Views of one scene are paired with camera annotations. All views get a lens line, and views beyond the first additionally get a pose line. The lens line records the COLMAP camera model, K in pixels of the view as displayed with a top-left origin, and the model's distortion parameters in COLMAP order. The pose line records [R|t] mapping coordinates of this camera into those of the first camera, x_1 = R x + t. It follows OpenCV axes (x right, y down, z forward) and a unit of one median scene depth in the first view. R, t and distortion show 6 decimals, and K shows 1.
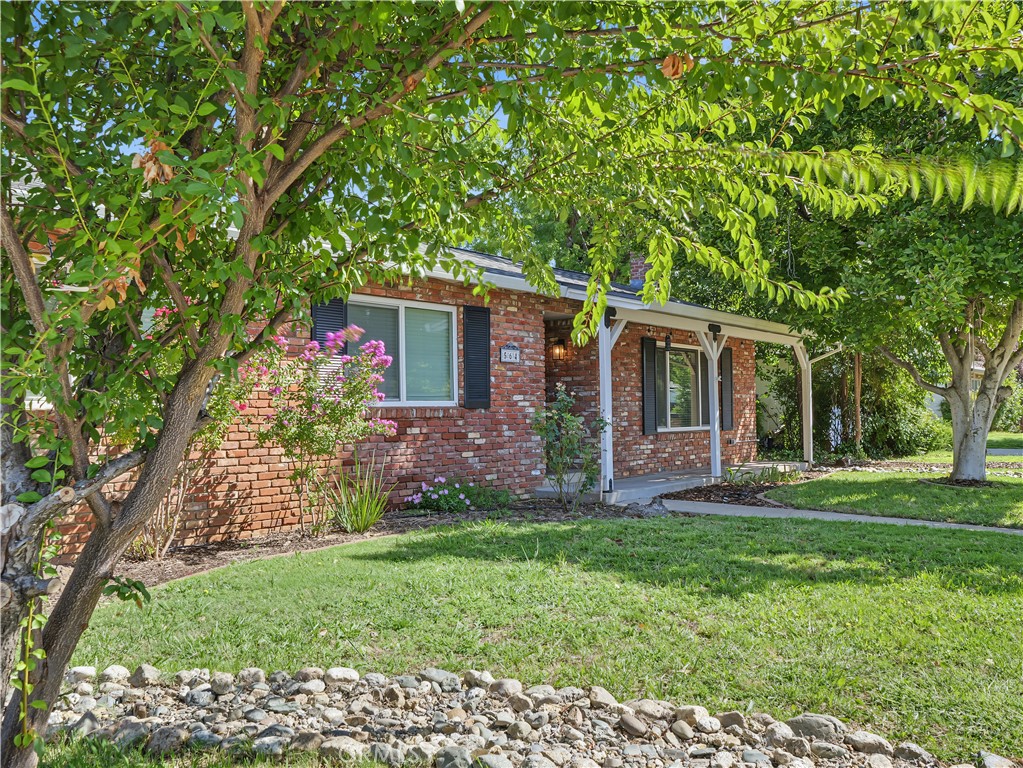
lens RADIAL K [[859.0, 0, 509.0], [0, 859.0, 382.4], [0, 0, 1]] dist [-0.034776, 0.028059]
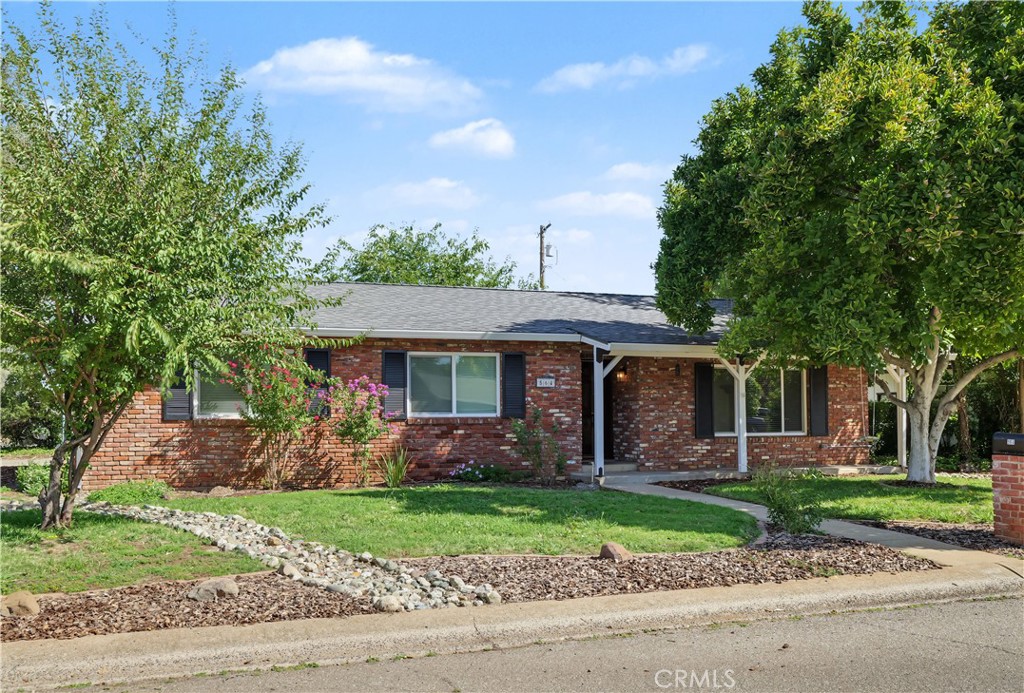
lens RADIAL K [[867.6, 0, 507.0], [0, 867.6, 388.9], [0, 0, 1]] dist [-0.036704, 0.000448]
pose [[0.853967, -0.010547, -0.520220, 0.751409], [0.013930, 0.999900, 0.002595, -0.026097], [0.520140, -0.009462, 0.854029, -0.332285]]
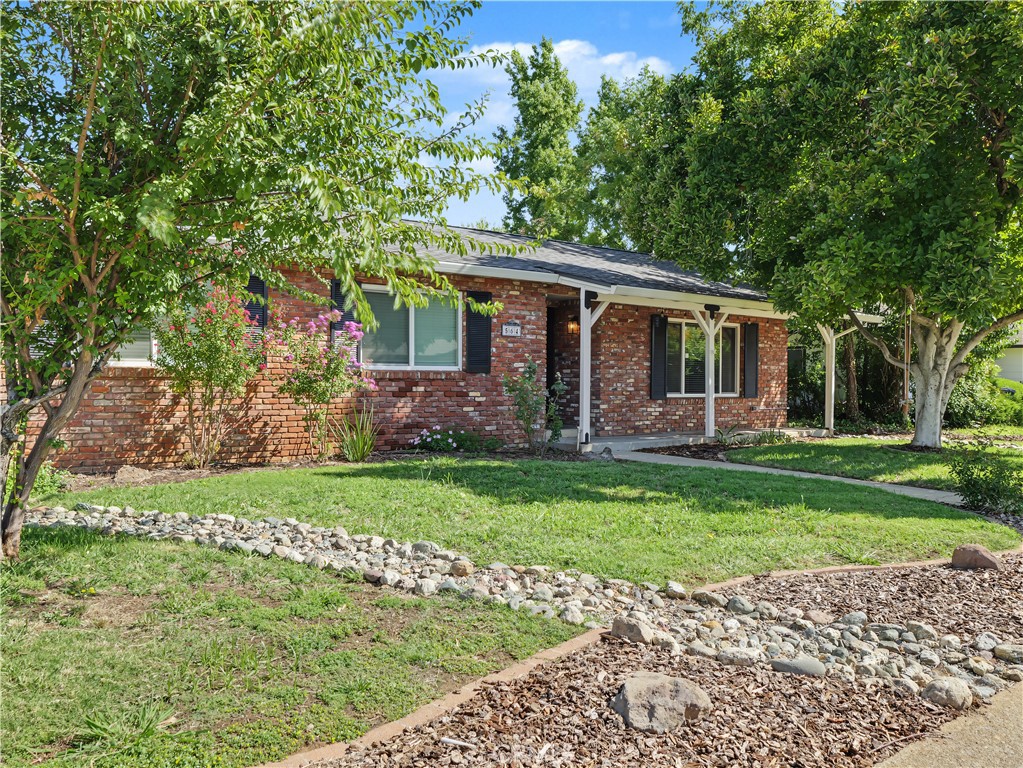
lens RADIAL K [[859.0, 0, 515.5], [0, 859.0, 386.0], [0, 0, 1]] dist [-0.034776, 0.028059]
pose [[0.980540, 0.023444, -0.194915, 0.257458], [-0.014760, 0.998838, 0.045887, -0.008831], [0.195765, -0.042117, 0.979746, -0.217007]]
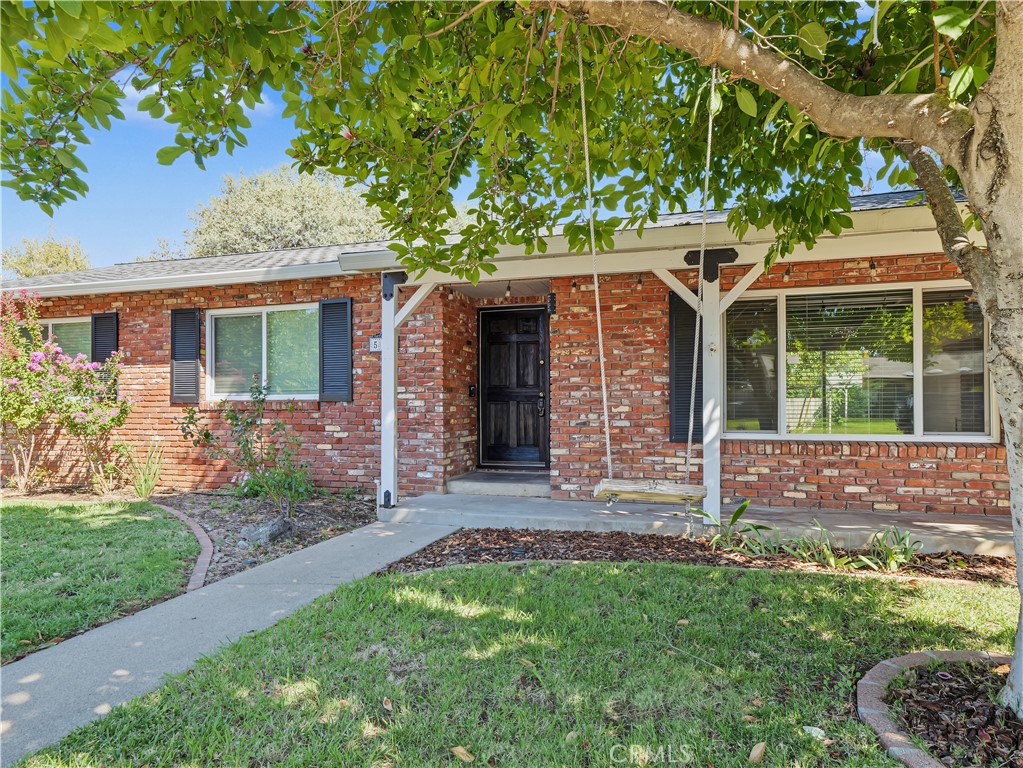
lens RADIAL K [[651.3, 0, 499.4], [0, 651.3, 405.7], [0, 0, 1]] dist [0.005637, 0.002968]
pose [[0.356786, 0.014103, -0.934080, 0.722373], [0.034210, 0.999018, 0.028151, 0.019801], [0.933560, -0.041999, 0.355953, 0.892305]]
